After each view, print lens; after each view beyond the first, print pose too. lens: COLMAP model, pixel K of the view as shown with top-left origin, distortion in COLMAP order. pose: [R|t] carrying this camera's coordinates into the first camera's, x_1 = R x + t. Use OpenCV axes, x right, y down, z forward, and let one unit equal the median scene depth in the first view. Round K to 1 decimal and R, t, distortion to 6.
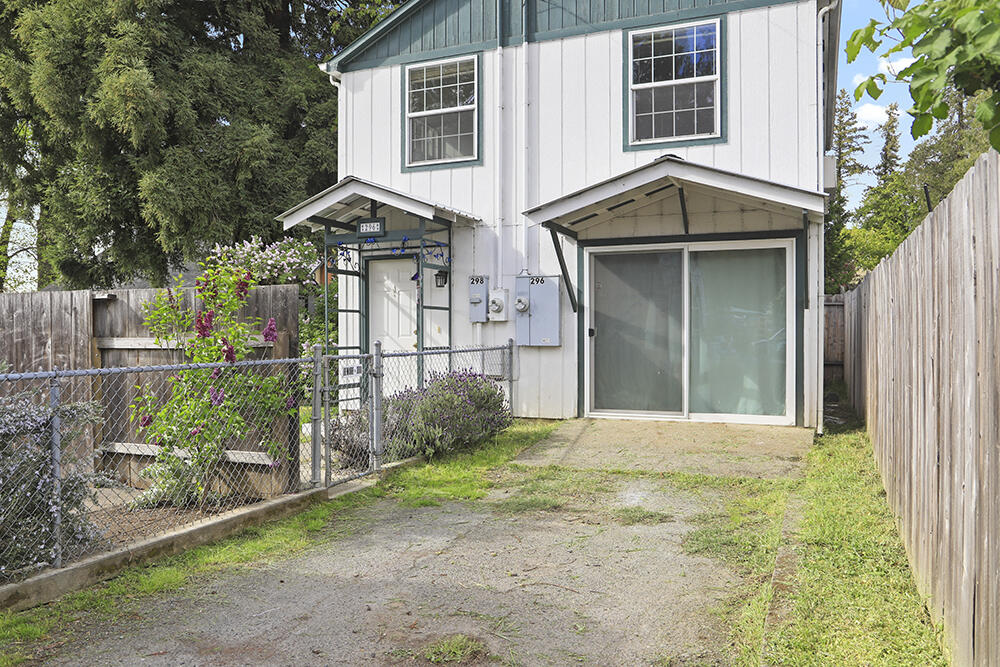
lens RADIAL K [[766.7, 0, 497.9], [0, 766.7, 343.7], [0, 0, 1]] dist [-0.032593, 0.009077]
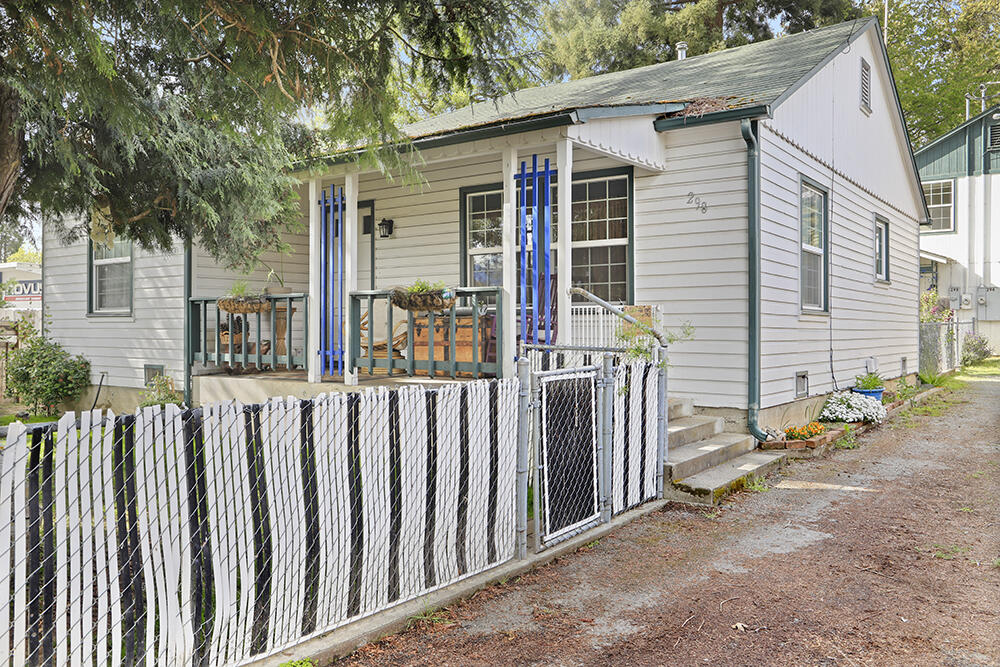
lens RADIAL K [[816.0, 0, 500.0], [0, 816.0, 333.5], [0, 0, 1]] dist [-0.066318, 0.099218]
pose [[0.973267, -0.002725, -0.229661, -0.755244], [0.002482, 0.999996, -0.001347, 0.037926], [0.229664, 0.000741, 0.973270, -1.467800]]
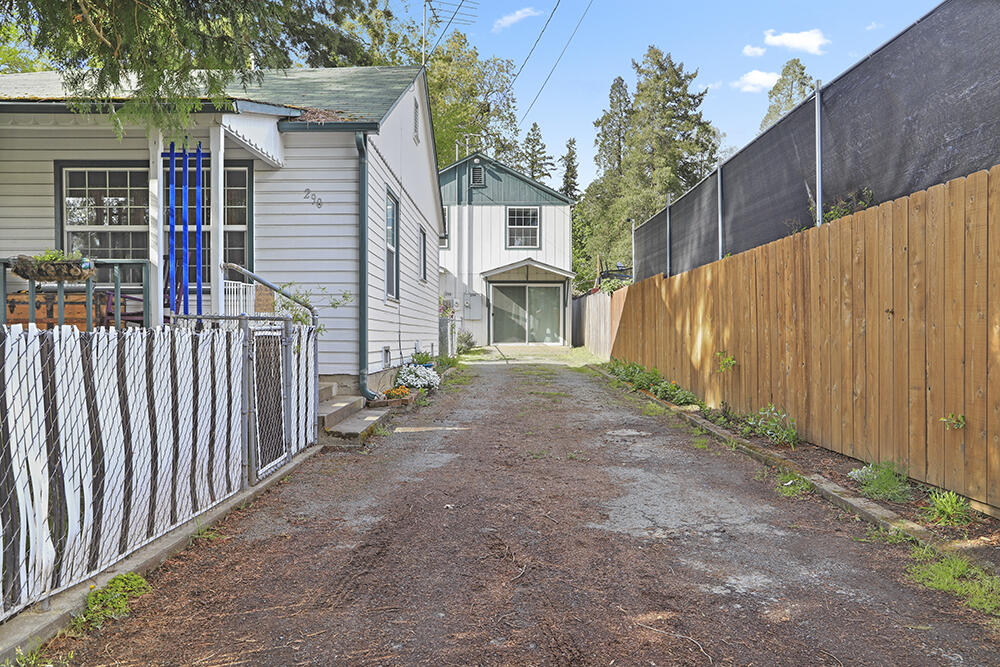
lens RADIAL K [[766.7, 0, 497.9], [0, 766.7, 343.7], [0, 0, 1]] dist [-0.032593, 0.009077]
pose [[0.926317, -0.006433, 0.376691, -0.889452], [0.004075, 0.999967, 0.007056, 0.069874], [-0.376724, -0.005002, 0.926312, -1.533703]]
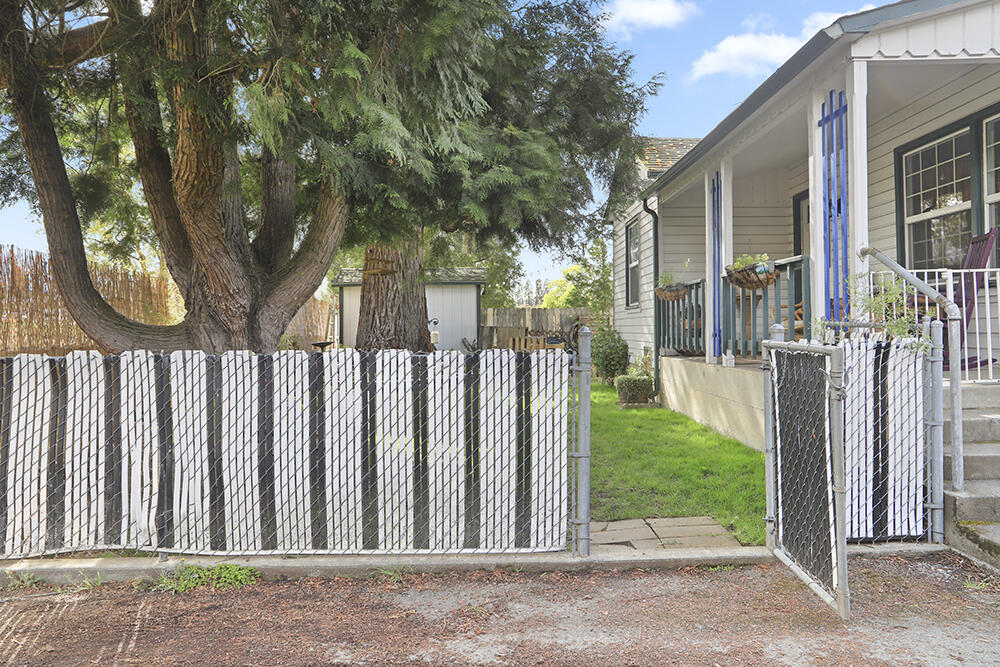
lens RADIAL K [[679.6, 0, 502.1], [0, 679.6, 331.3], [0, 0, 1]] dist [-0.083647, 0.073016]
pose [[0.405800, -0.001602, -0.913961, -0.546741], [0.000075, 0.999999, -0.001719, 0.054301], [0.913962, 0.000629, 0.405799, -1.174062]]
